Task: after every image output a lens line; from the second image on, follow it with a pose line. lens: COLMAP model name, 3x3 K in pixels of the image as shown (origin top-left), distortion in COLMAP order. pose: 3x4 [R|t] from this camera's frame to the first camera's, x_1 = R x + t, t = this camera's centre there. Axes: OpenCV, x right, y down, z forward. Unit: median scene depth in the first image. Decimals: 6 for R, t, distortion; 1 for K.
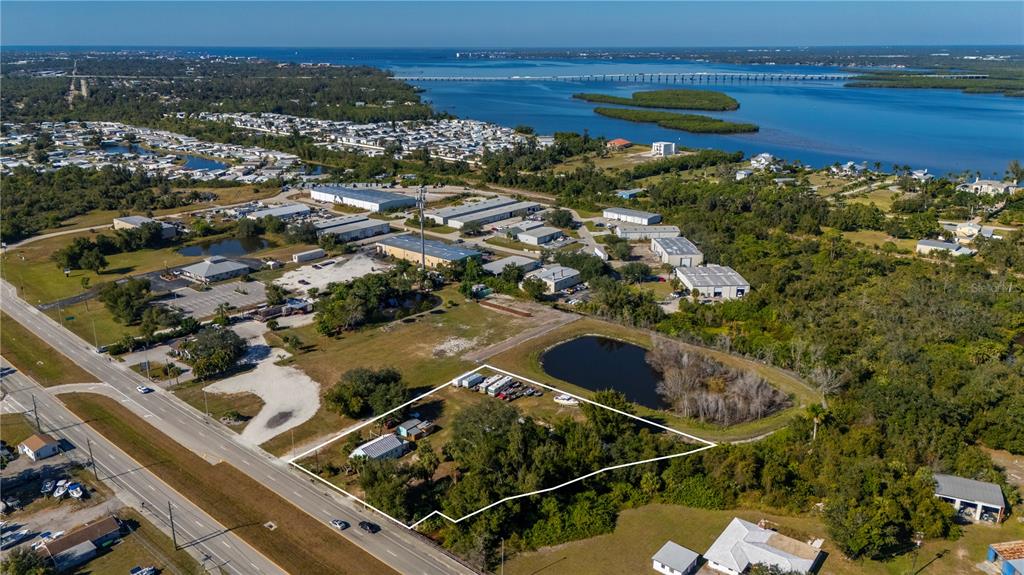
lens RADIAL K [[755.9, 0, 512.0], [0, 755.9, 287.5], [0, 0, 1]] dist [0.088794, -0.106916]
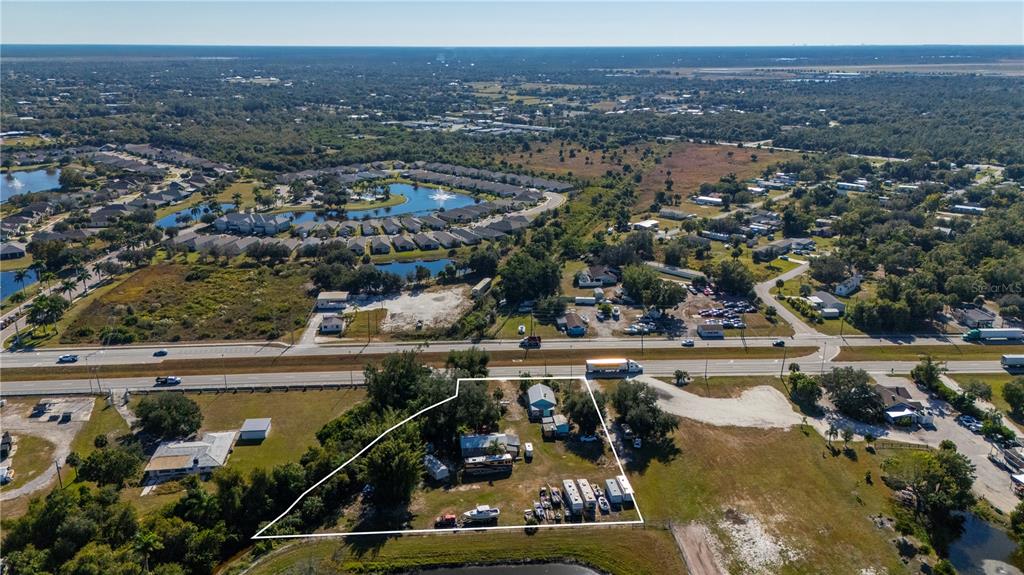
lens RADIAL K [[777.9, 0, 517.9], [0, 777.9, 287.1], [0, 0, 1]] dist [0.098118, -0.118790]
pose [[-0.707384, 0.216041, -0.673003, 0.363482], [-0.214815, 0.841398, 0.495887, -0.303863], [0.673396, 0.495354, -0.548783, 0.924332]]
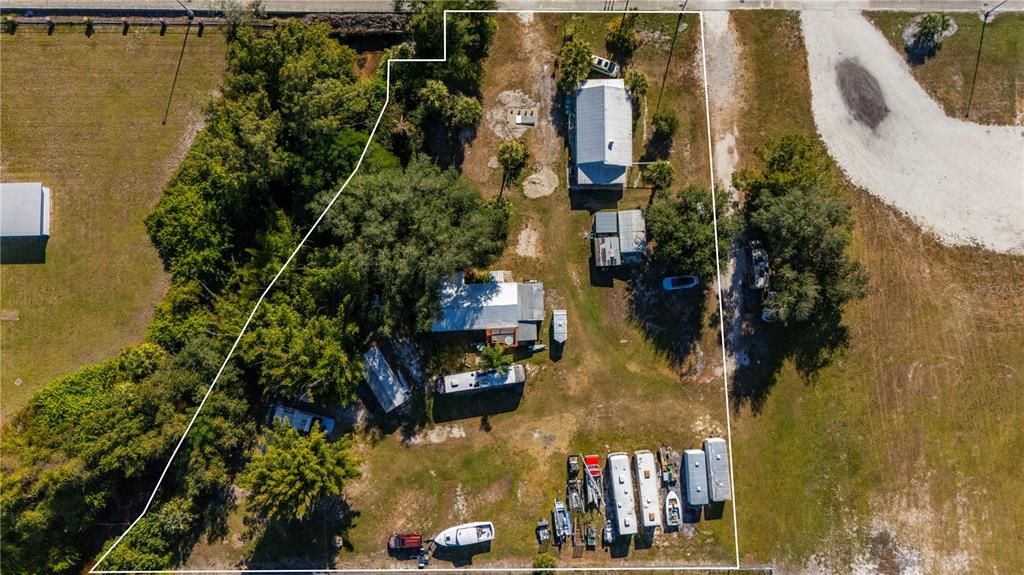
lens RADIAL K [[749.8, 0, 515.0], [0, 749.8, 288.9], [0, 0, 1]] dist [0.088129, -0.093955]
pose [[-0.754508, 0.654730, -0.045236, -0.018046], [-0.207918, -0.173090, 0.962710, -0.186342], [0.622485, 0.735777, 0.266728, 0.541737]]
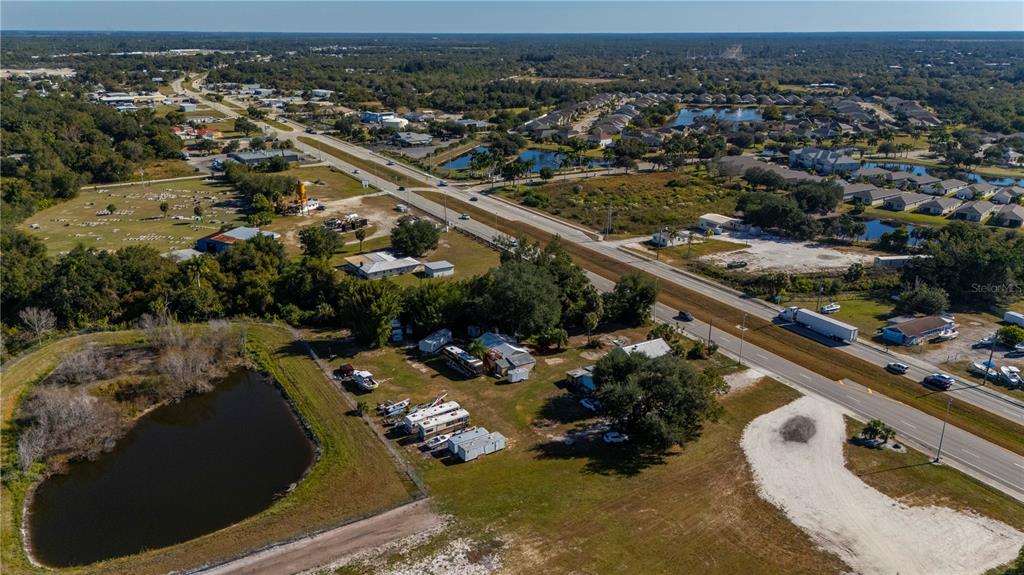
lens RADIAL K [[755.9, 0, 512.0], [0, 755.9, 287.5], [0, 0, 1]] dist [0.088794, -0.106916]
pose [[-0.943802, -0.103619, 0.313849, -0.176916], [0.101776, 0.812327, 0.574253, -0.203353], [-0.314451, 0.573924, -0.756130, 0.980189]]
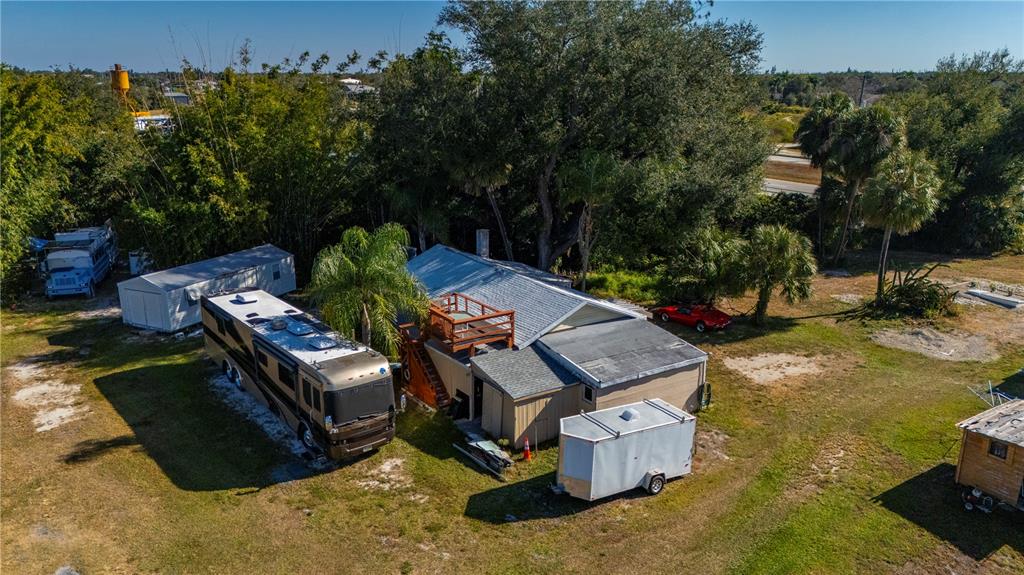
lens RADIAL K [[755.9, 0, 512.0], [0, 755.9, 287.5], [0, 0, 1]] dist [0.088794, -0.106916]
pose [[-0.948271, -0.082631, 0.306520, -0.047381], [0.097018, 0.843909, 0.527642, 0.064362], [-0.302275, 0.530085, -0.792237, 0.702006]]
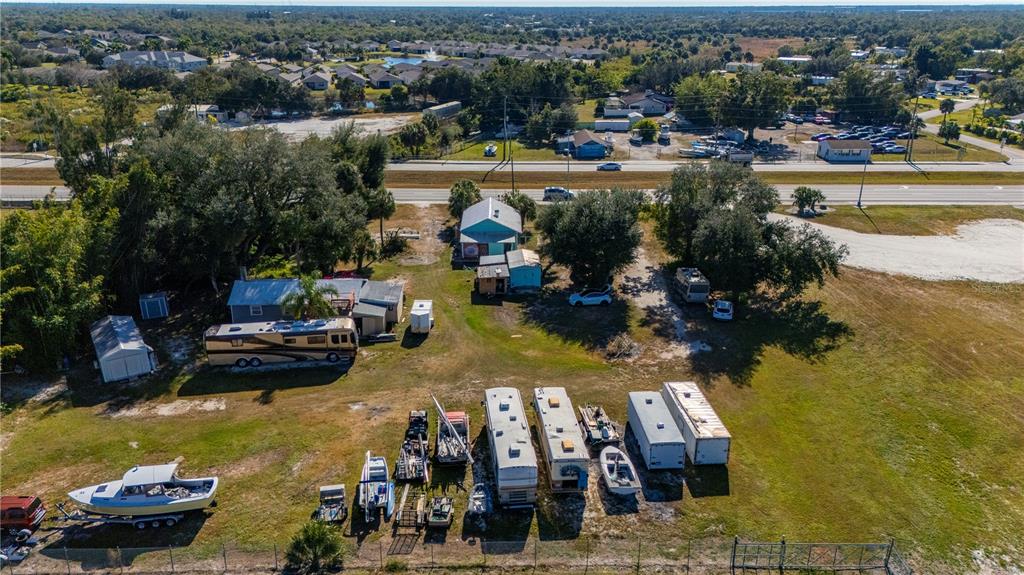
lens RADIAL K [[749.8, 0, 515.0], [0, 749.8, 288.9], [0, 0, 1]] dist [0.088129, -0.093955]
pose [[-0.750470, 0.232930, -0.618497, 0.076512], [-0.198916, 0.812834, 0.547479, -0.016615], [0.630260, 0.533896, -0.563674, 0.787264]]
